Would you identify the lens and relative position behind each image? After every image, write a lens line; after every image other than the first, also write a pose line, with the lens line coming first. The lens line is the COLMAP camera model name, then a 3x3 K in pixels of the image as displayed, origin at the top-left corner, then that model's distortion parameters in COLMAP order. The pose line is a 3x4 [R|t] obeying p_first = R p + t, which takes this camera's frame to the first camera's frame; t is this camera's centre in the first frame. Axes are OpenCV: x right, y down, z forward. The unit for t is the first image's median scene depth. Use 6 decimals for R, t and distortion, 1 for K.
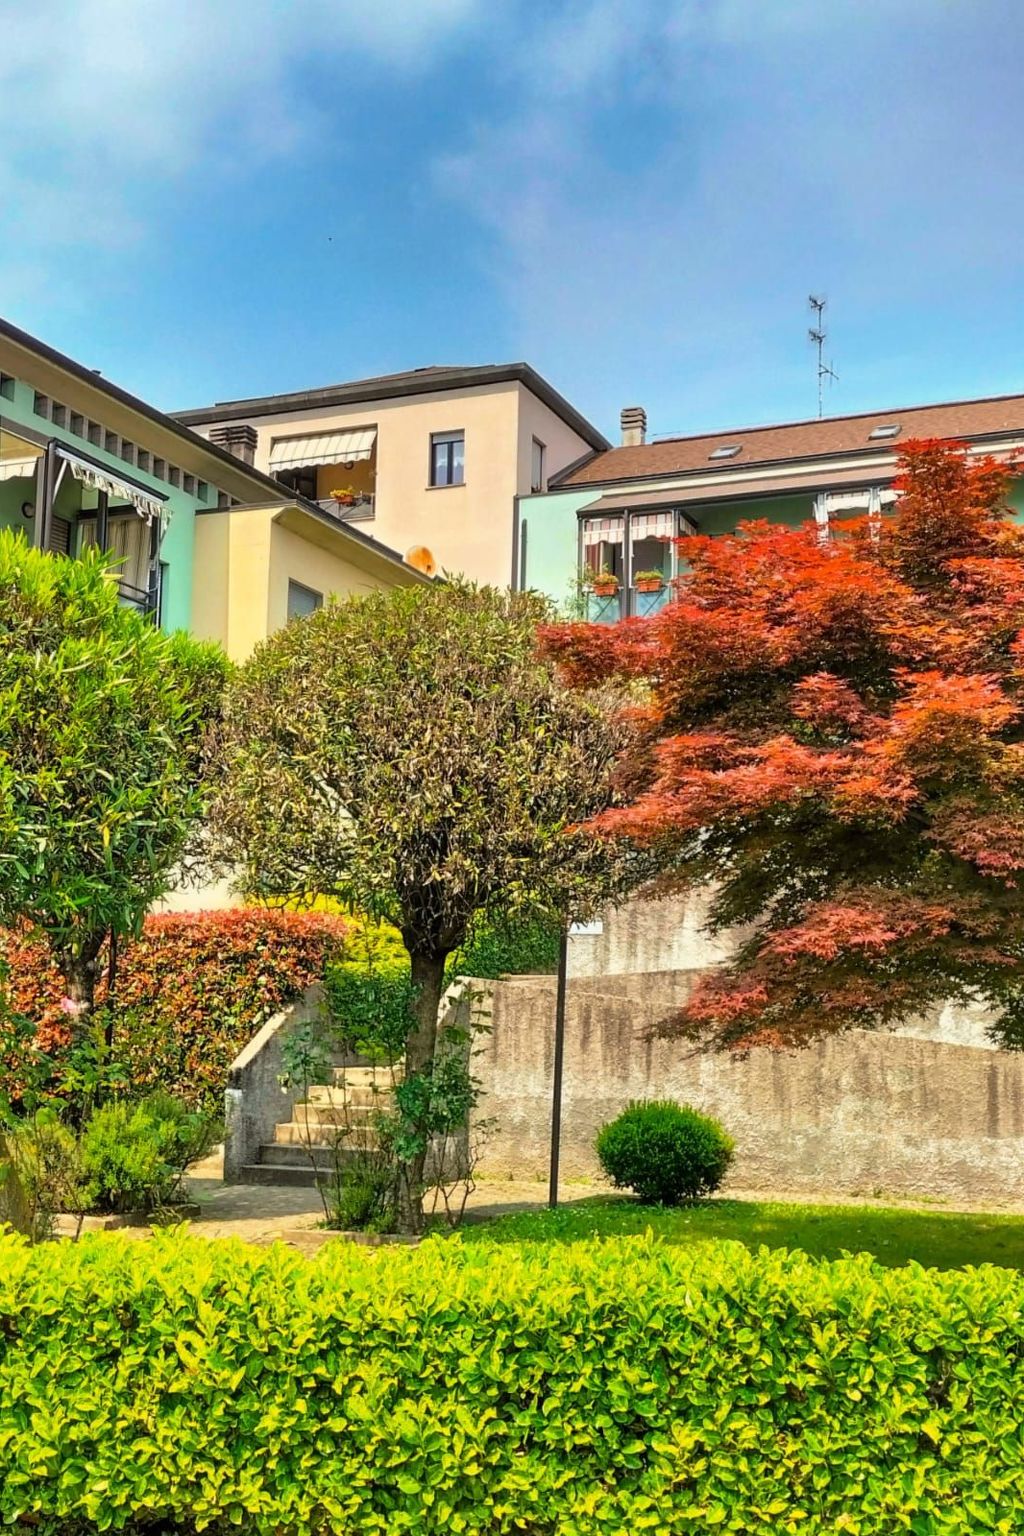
lens RADIAL K [[1814.0, 0, 512.0], [0, 1814.0, 768.0], [0, 0, 1]] dist [0.024241, -0.004983]
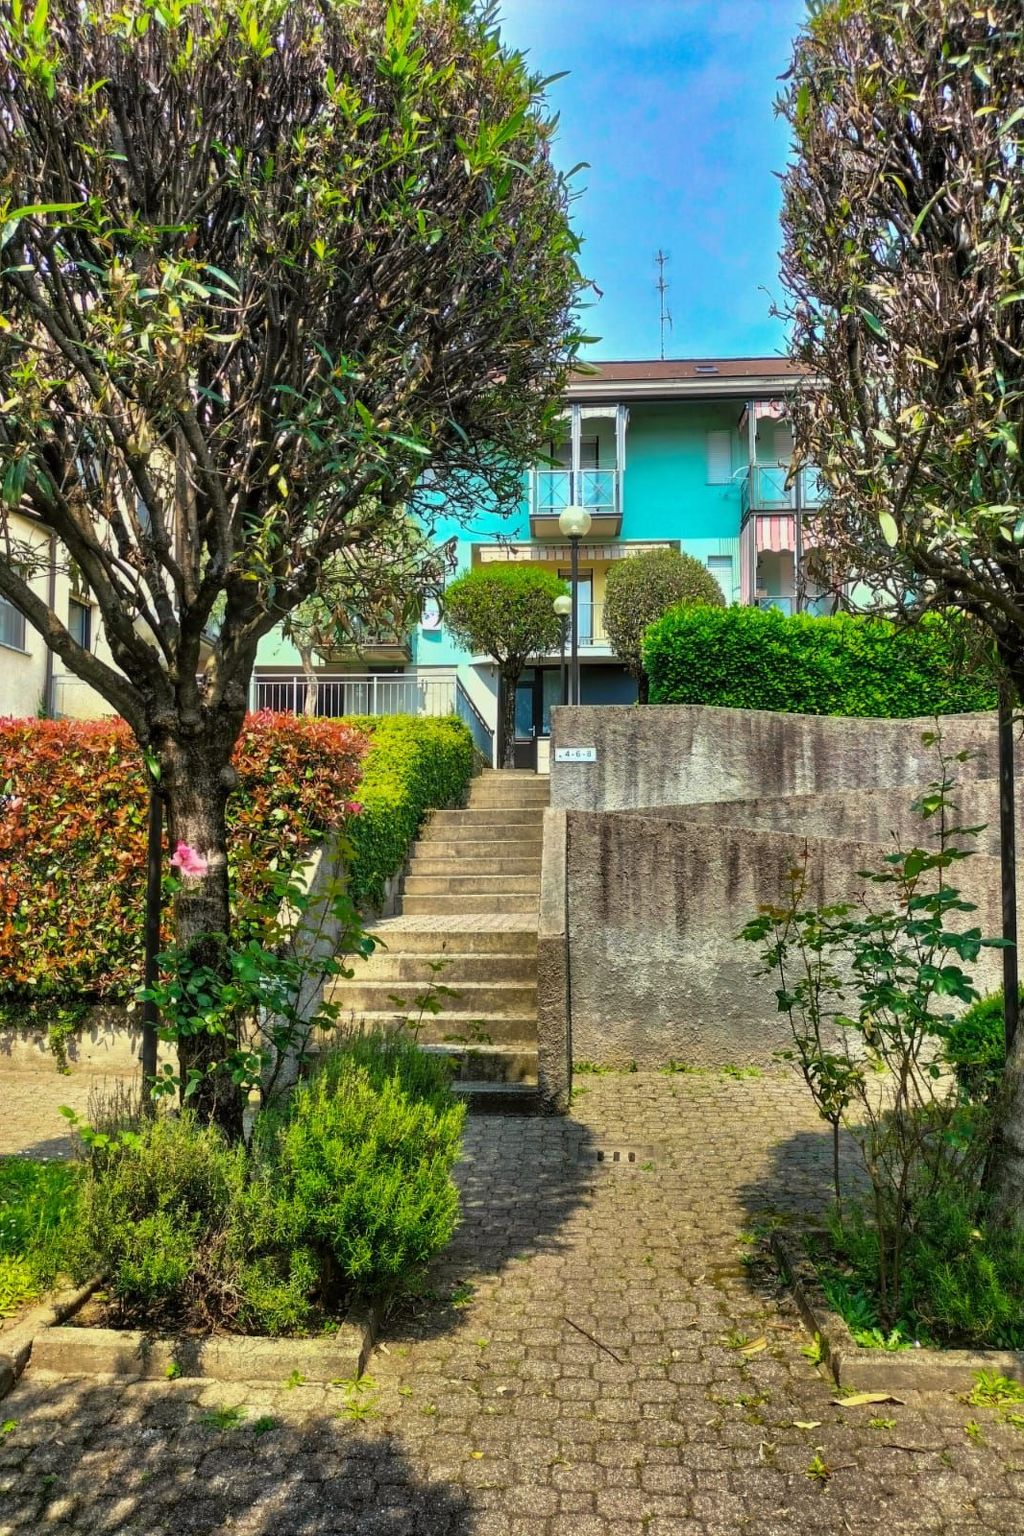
lens RADIAL K [[1173.5, 0, 512.0], [0, 1173.5, 768.0], [0, 0, 1]] dist [0.003194, -0.004090]
pose [[0.935461, 0.007171, 0.353357, -0.109701], [-0.032131, 0.997379, 0.064823, 0.034214], [-0.351966, -0.071993, 0.933240, 0.279126]]
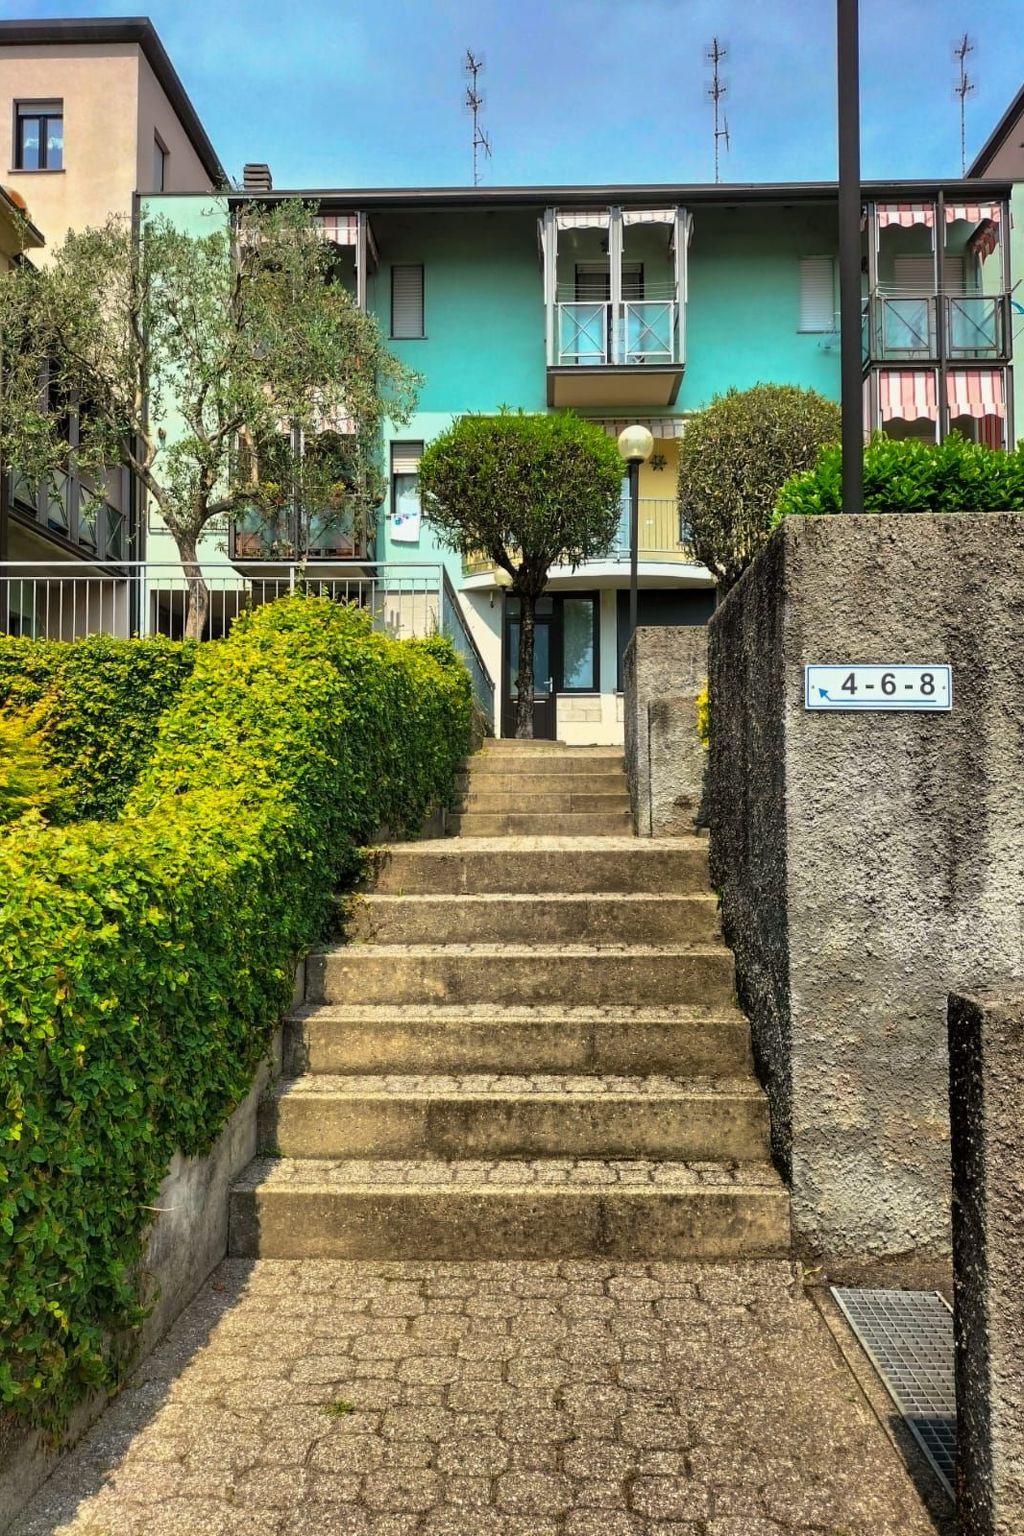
lens RADIAL K [[1173.5, 0, 512.0], [0, 1173.5, 768.0], [0, 0, 1]] dist [0.003194, -0.004090]
pose [[0.929800, 0.000218, 0.368065, -0.037176], [-0.035748, 0.995326, 0.089715, 0.050345], [-0.366325, -0.096574, 0.925462, 0.505563]]
